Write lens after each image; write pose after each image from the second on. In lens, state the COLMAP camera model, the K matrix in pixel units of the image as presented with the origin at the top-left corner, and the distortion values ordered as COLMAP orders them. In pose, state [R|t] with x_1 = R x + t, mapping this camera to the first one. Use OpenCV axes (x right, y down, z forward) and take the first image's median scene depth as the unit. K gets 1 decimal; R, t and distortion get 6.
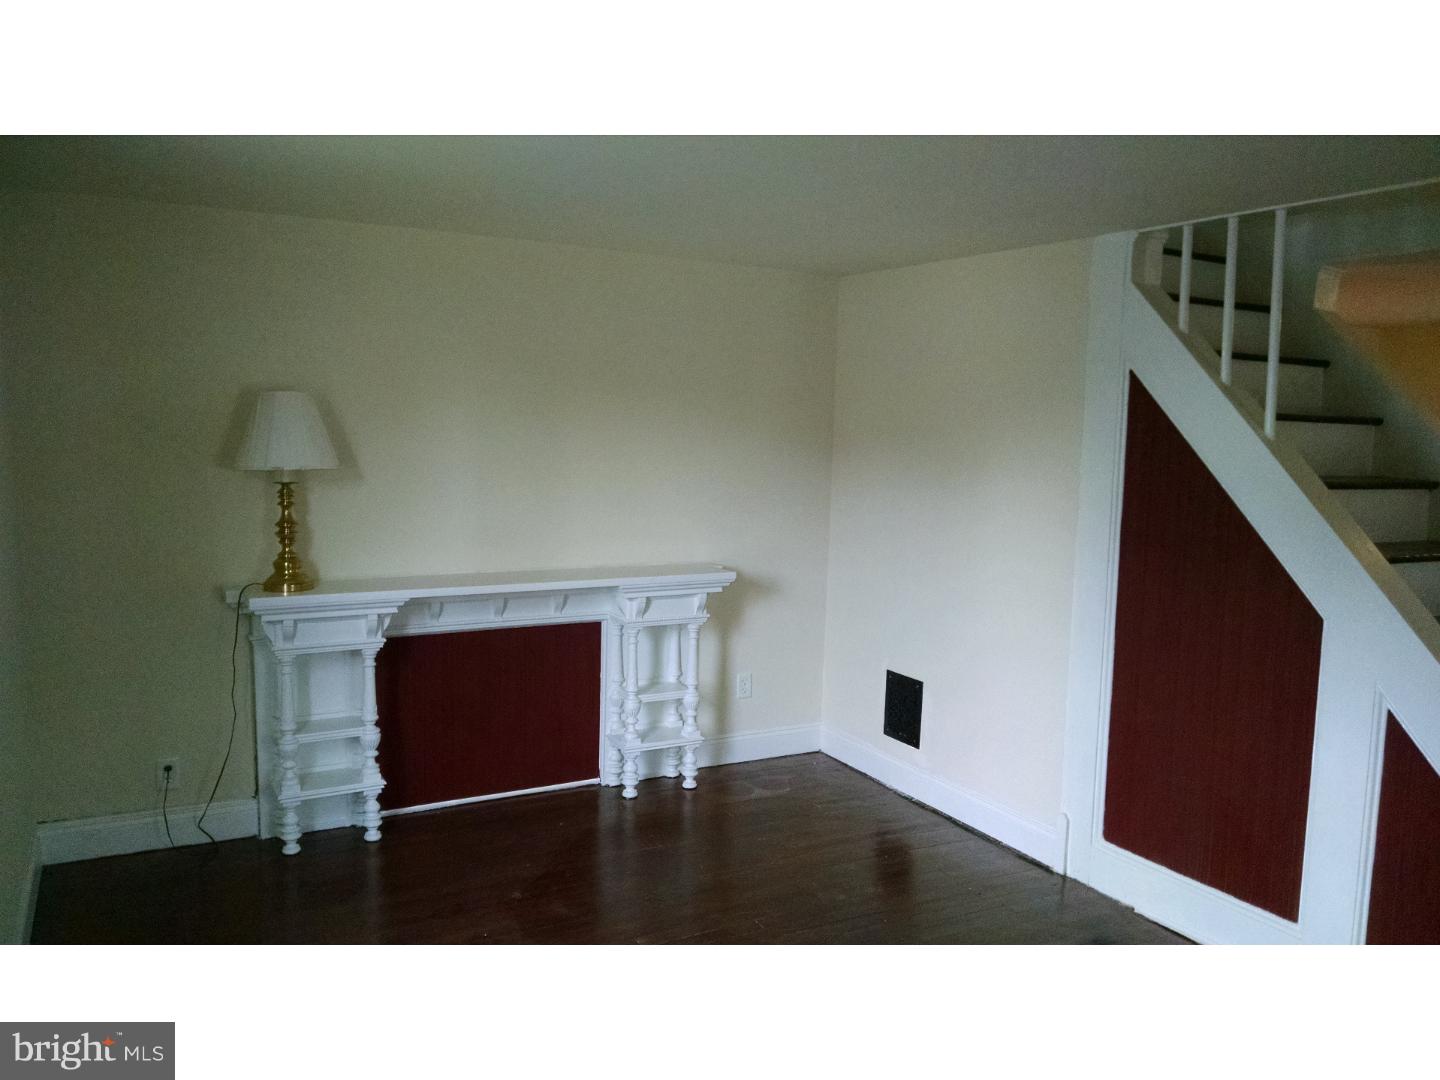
lens RADIAL K [[1084.2, 0, 718.9], [0, 1084.2, 540.6], [0, 0, 1]] dist [0.009143, -0.039073]
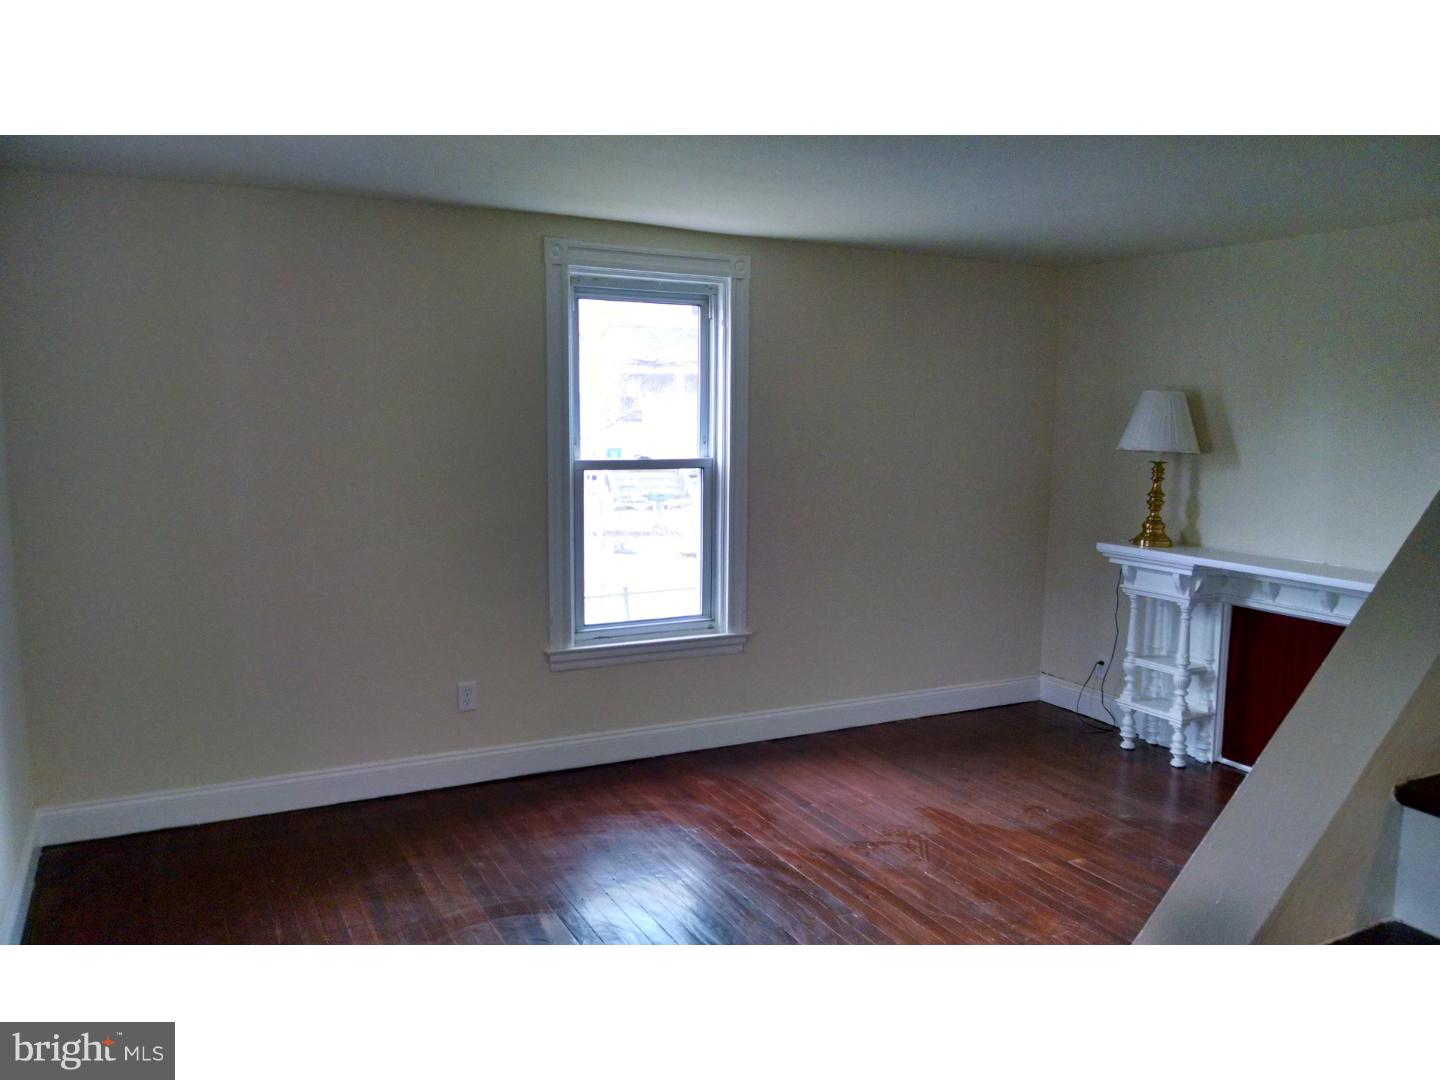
lens RADIAL K [[1084.2, 0, 719.2], [0, 1084.2, 545.3], [0, 0, 1]] dist [0.009143, -0.039073]
pose [[-0.024348, 0.105315, -0.994141, 0.890938], [-0.121073, 0.986805, 0.107503, -0.031131], [0.992345, 0.122981, -0.011276, 0.510659]]
